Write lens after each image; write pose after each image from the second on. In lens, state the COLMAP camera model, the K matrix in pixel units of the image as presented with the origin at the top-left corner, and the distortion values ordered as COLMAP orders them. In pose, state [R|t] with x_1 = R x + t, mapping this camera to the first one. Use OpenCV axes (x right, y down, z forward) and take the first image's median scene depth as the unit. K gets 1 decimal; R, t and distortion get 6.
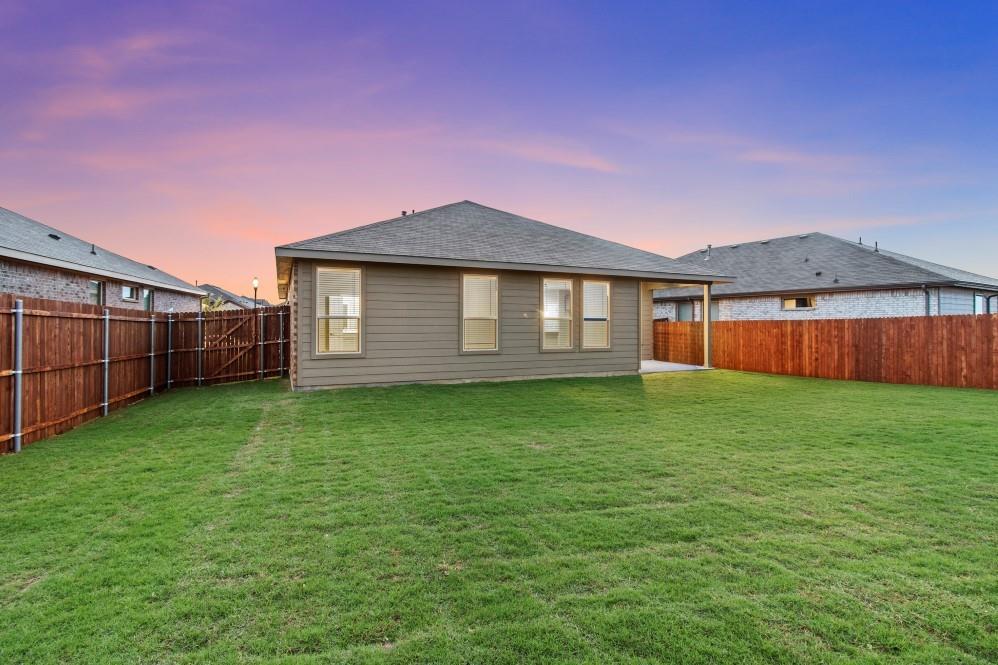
lens RADIAL K [[458.3, 0, 494.3], [0, 458.3, 321.7], [0, 0, 1]] dist [0.000618, 0.000179]
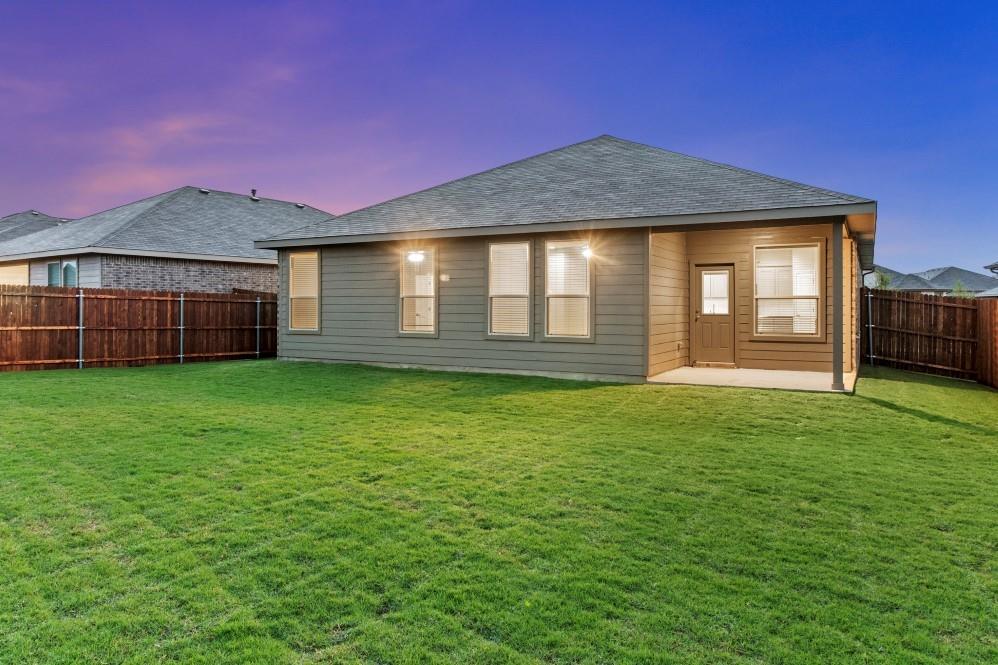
lens RADIAL K [[671.4, 0, 497.8], [0, 671.4, 313.1], [0, 0, 1]] dist [-0.000650, 0.000597]
pose [[0.590988, 0.005325, -0.806663, 1.029145], [0.003156, 0.999955, 0.008913, 0.012962], [0.806674, -0.007813, 0.590945, 0.342333]]
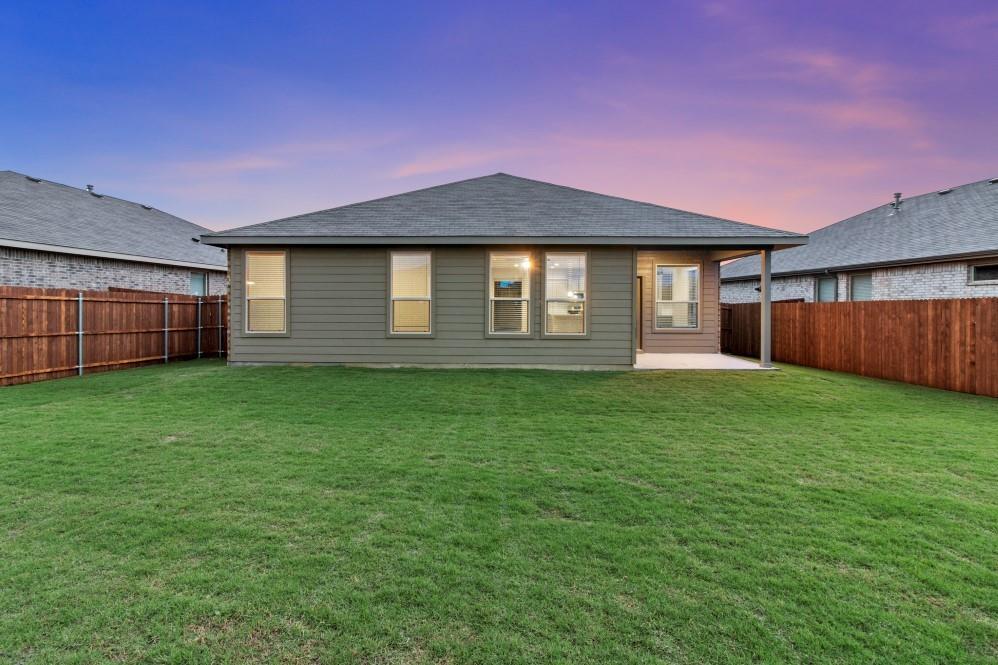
lens RADIAL K [[464.3, 0, 493.8], [0, 464.3, 308.6], [0, 0, 1]] dist [0.000707, 0.000435]
pose [[0.900624, 0.002498, -0.434591, 0.494683], [0.000413, 0.999978, 0.006605, 0.005799], [0.434598, -0.006128, 0.900604, 0.214550]]
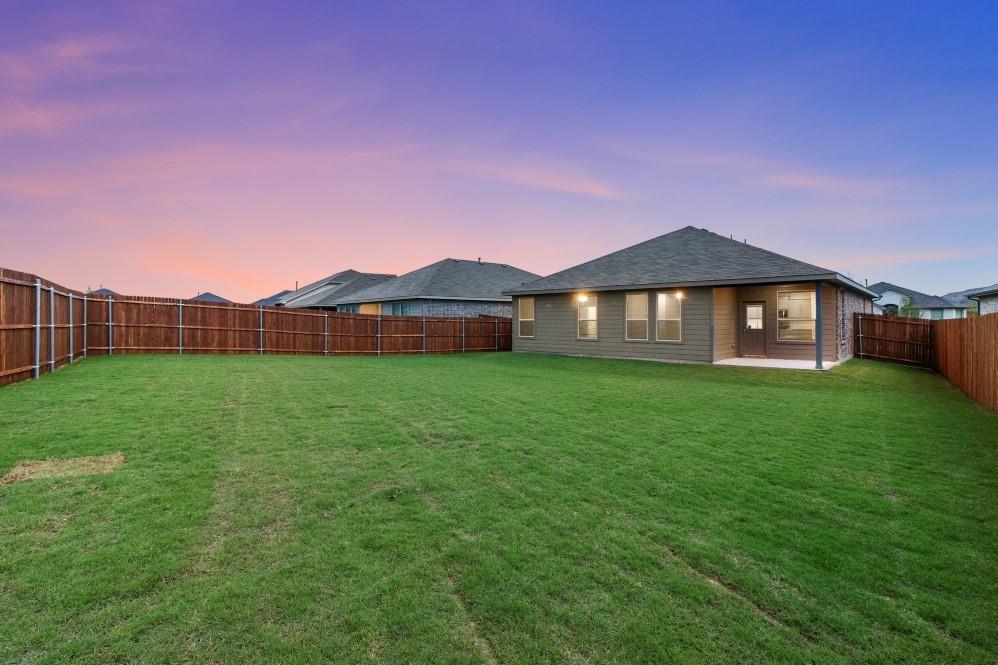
lens RADIAL K [[458.3, 0, 494.3], [0, 458.3, 321.7], [0, 0, 1]] dist [0.000618, 0.000179]
pose [[0.375522, -0.000743, -0.926813, 1.351432], [0.008991, 0.999956, 0.002841, -0.008233], [0.926770, -0.009399, 0.375512, 0.024269]]
